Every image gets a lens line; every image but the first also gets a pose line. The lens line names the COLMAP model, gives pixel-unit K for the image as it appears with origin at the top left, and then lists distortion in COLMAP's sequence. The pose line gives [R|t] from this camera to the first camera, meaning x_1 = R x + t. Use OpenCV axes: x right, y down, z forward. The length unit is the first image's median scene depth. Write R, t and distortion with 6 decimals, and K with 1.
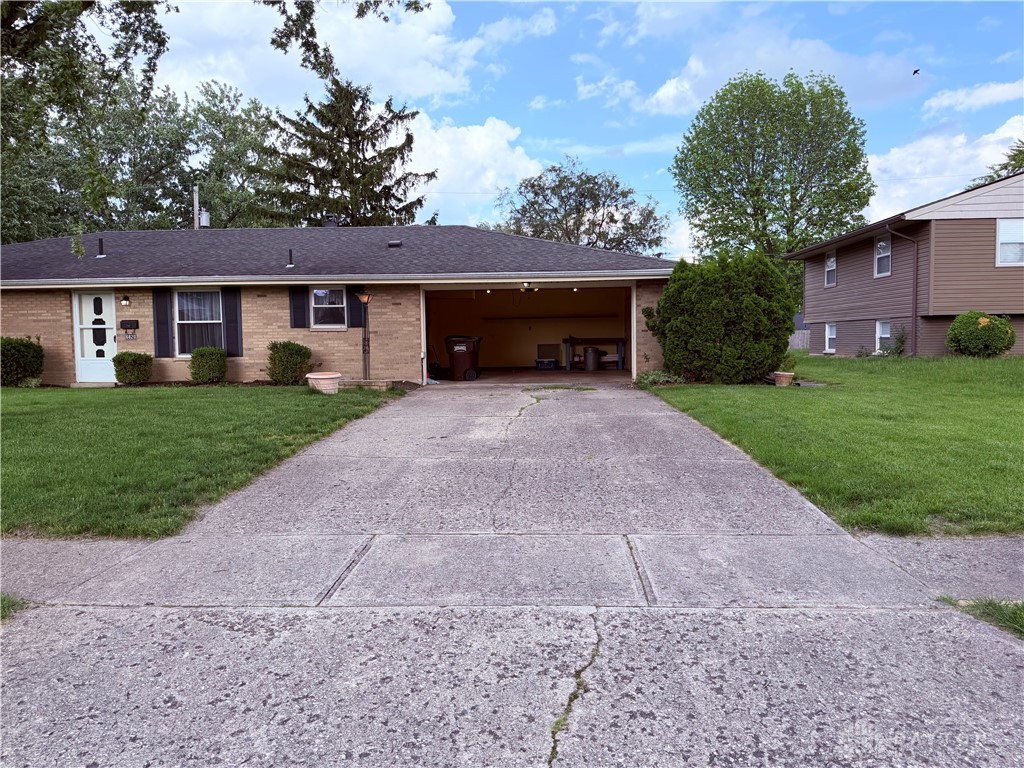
lens RADIAL K [[727.9, 0, 511.4], [0, 727.9, 383.4], [0, 0, 1]] dist [-0.004257, -0.000681]
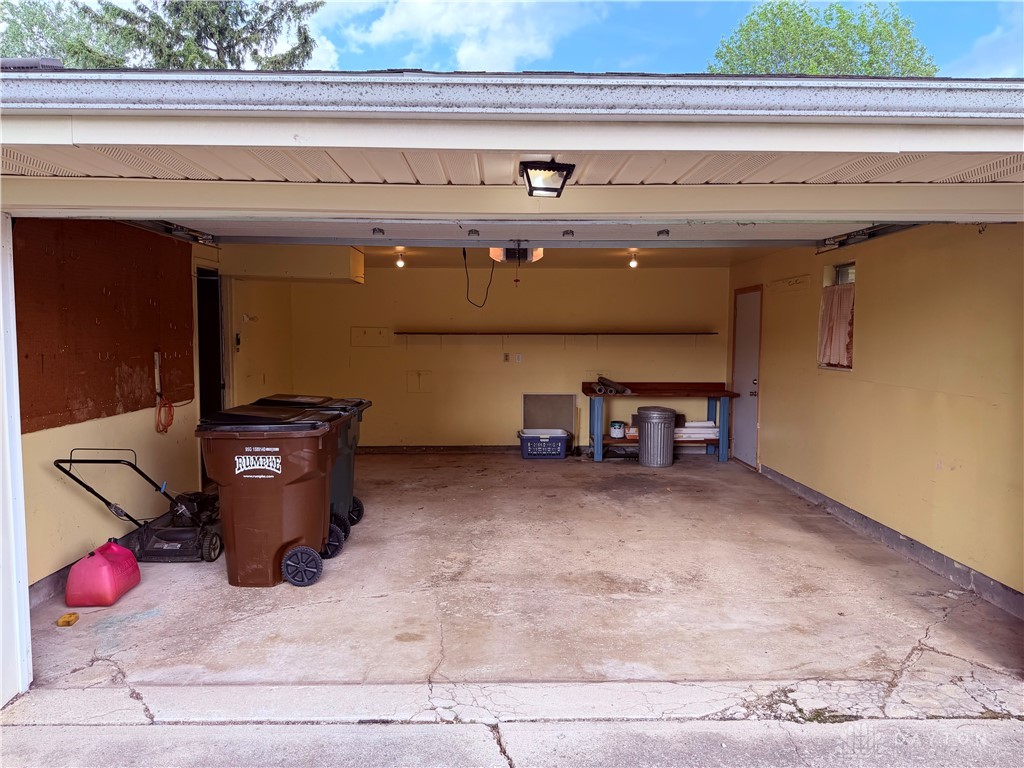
lens RADIAL K [[727.9, 0, 513.3], [0, 727.9, 385.7], [0, 0, 1]] dist [-0.004257, -0.000681]
pose [[0.996913, 0.017637, 0.076506, -0.001391], [-0.017828, 0.999839, 0.001808, -0.035361], [-0.076462, -0.003166, 0.997068, 0.342826]]
